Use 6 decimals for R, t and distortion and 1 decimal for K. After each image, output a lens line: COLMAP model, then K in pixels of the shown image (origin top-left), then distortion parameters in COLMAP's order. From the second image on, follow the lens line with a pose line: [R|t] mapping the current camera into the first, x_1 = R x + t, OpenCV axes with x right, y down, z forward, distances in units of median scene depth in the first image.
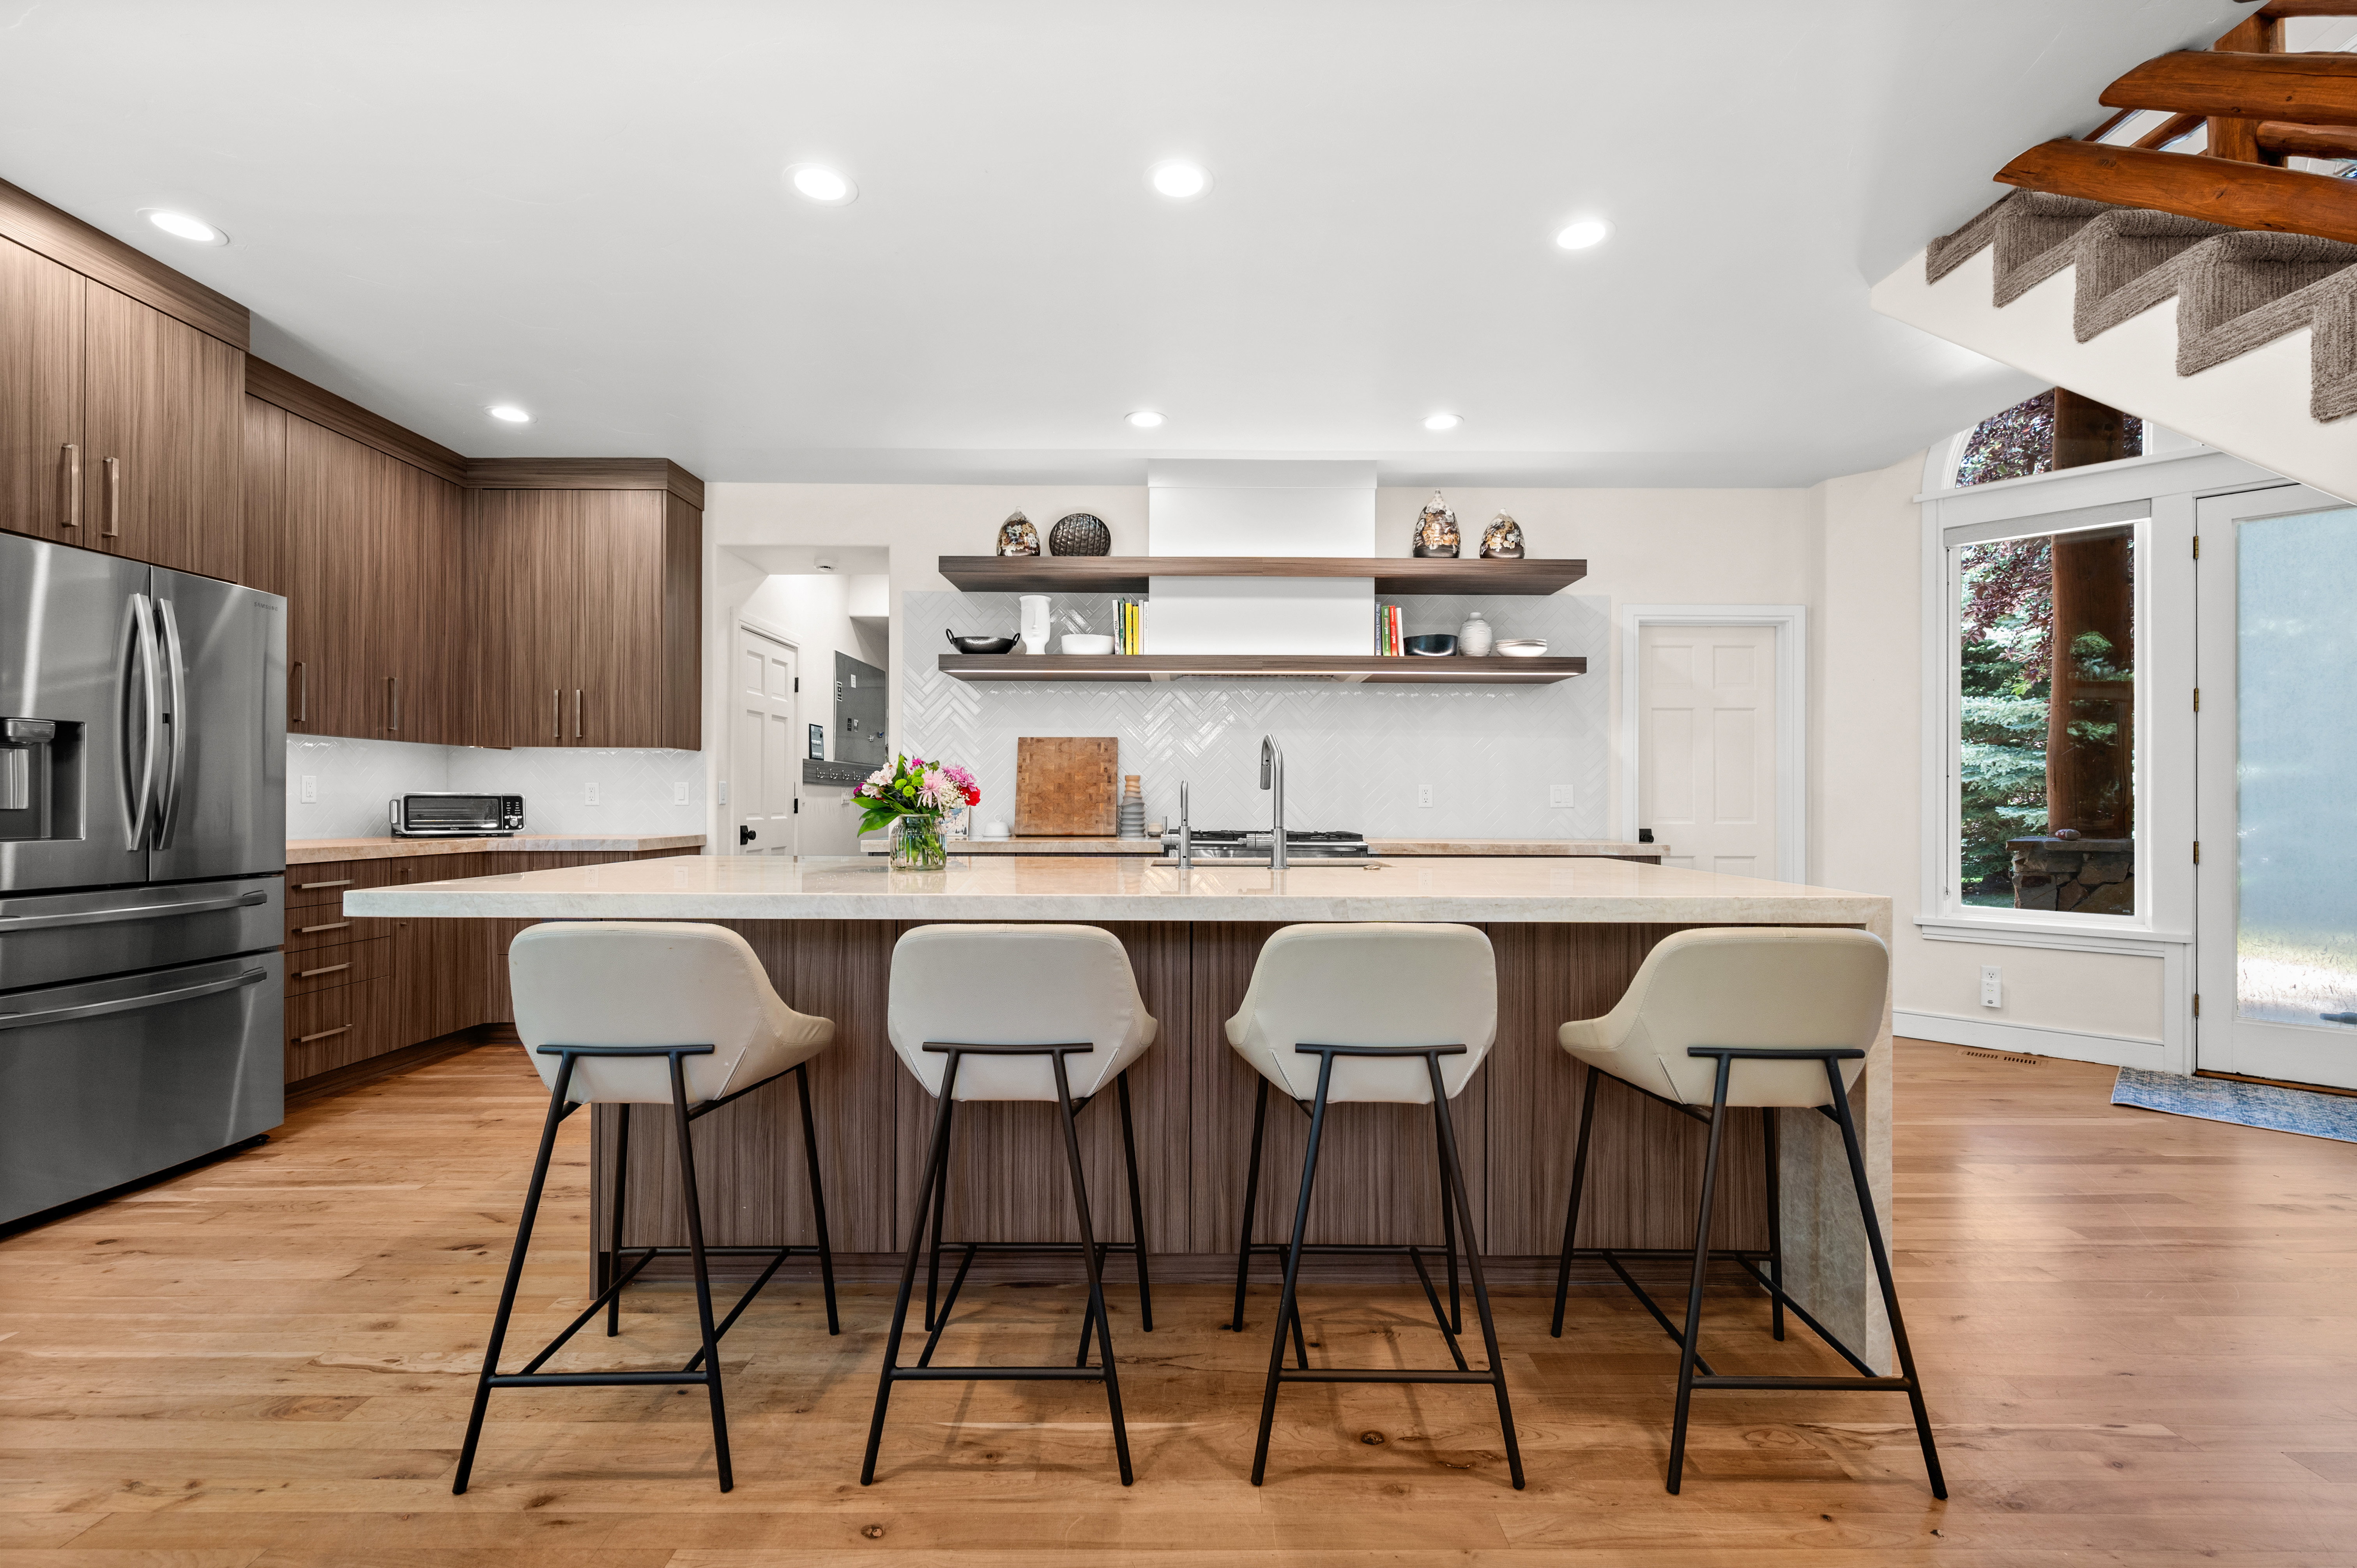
lens RADIAL K [[991.7, 0, 1173.6], [0, 991.7, 795.2], [0, 0, 1]] dist [-0.002531, 0.001955]
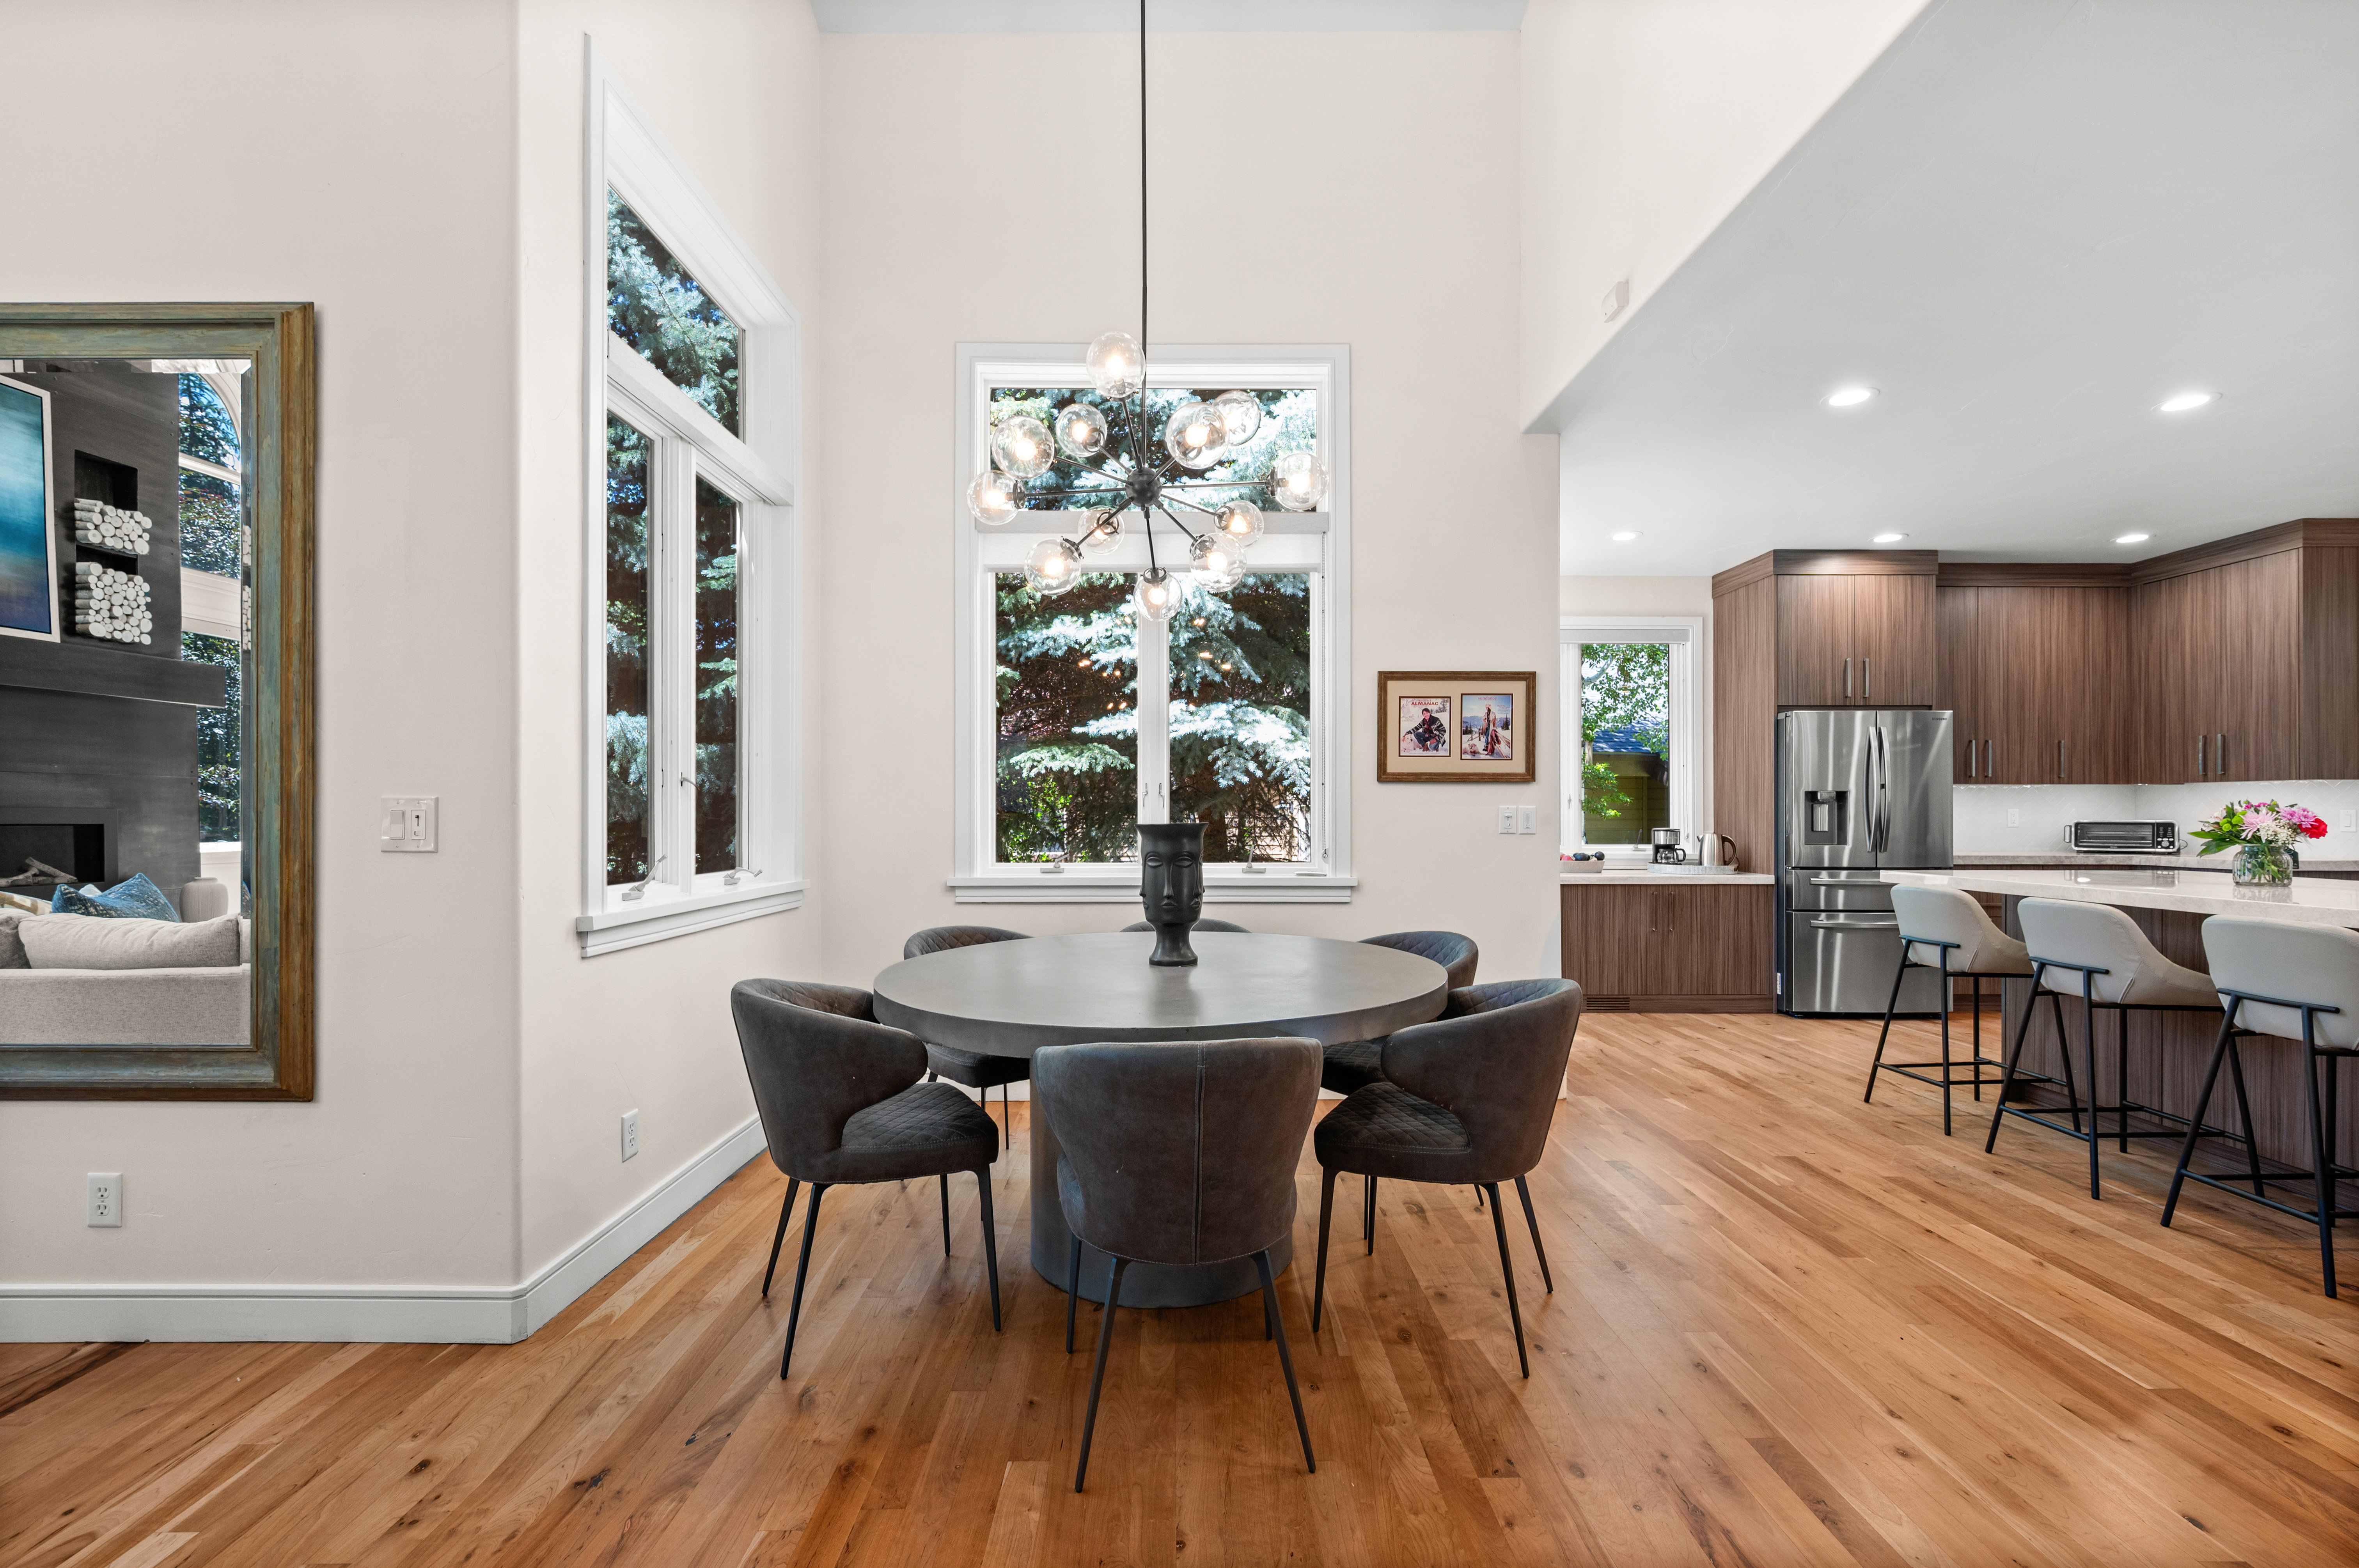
lens RADIAL K [[992.6, 0, 1164.0], [0, 992.6, 808.3], [0, 0, 1]] dist [-0.002531, 0.001955]
pose [[-0.022526, -0.007608, -0.999717, 0.670752], [0.009304, 0.999926, -0.007819, -0.020041], [0.999703, -0.009477, -0.022453, -0.268559]]
